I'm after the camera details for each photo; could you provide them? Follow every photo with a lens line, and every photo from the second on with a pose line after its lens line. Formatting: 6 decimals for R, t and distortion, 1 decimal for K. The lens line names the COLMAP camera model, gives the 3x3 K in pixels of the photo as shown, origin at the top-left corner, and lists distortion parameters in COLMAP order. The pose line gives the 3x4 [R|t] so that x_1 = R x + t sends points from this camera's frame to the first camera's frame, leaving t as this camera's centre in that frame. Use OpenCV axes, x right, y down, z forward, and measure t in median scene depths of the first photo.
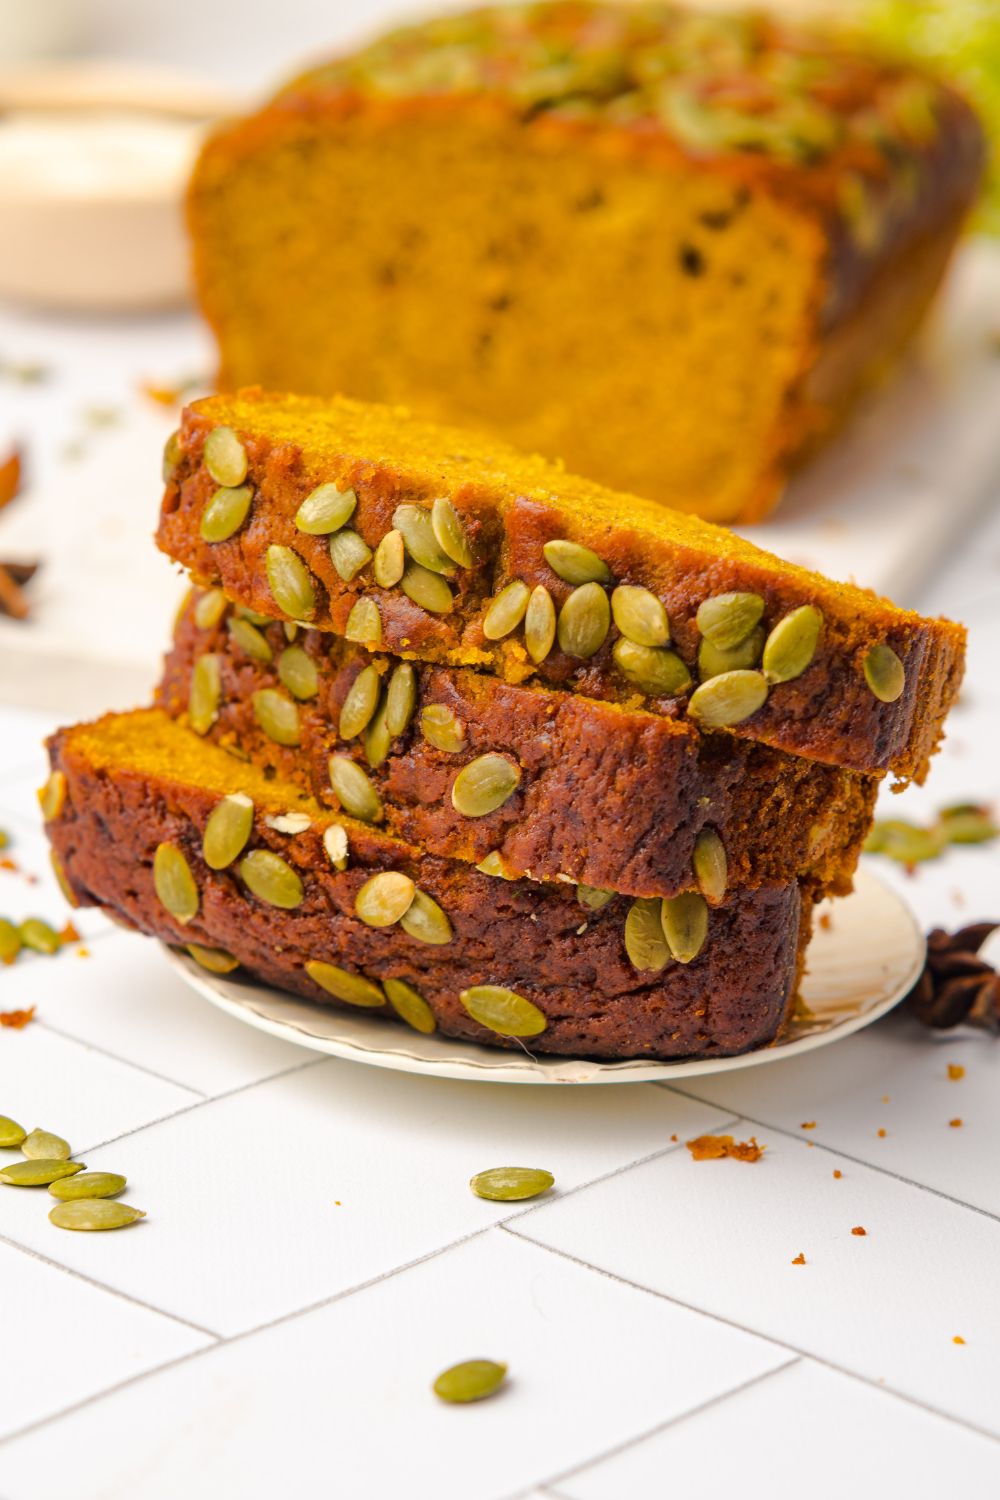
lens RADIAL K [[6372.1, 0, 500.0], [0, 6372.1, 750.0], [0, 0, 1]] dist [0.152878, 4.954123]
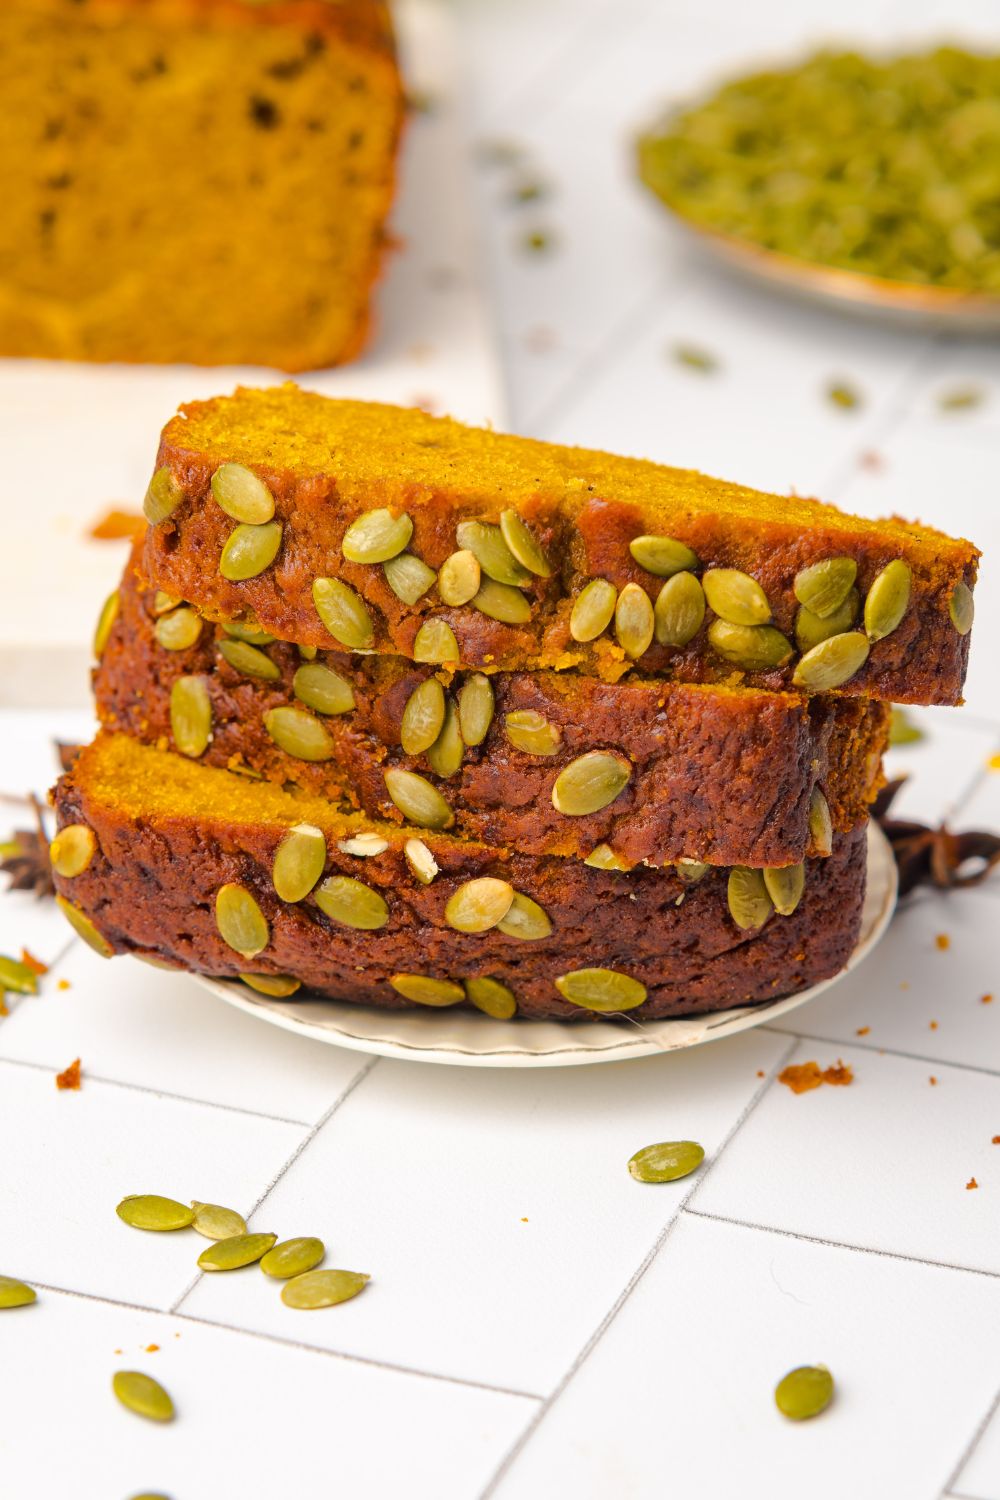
lens RADIAL K [[6372.1, 0, 500.0], [0, 6372.1, 750.0], [0, 0, 1]] dist [0.152878, 4.954123]
pose [[0.939086, -0.186685, 0.288559, -0.299399], [0.153201, 0.978962, 0.134770, -0.134890], [-0.307647, -0.082353, 0.947930, 0.053412]]
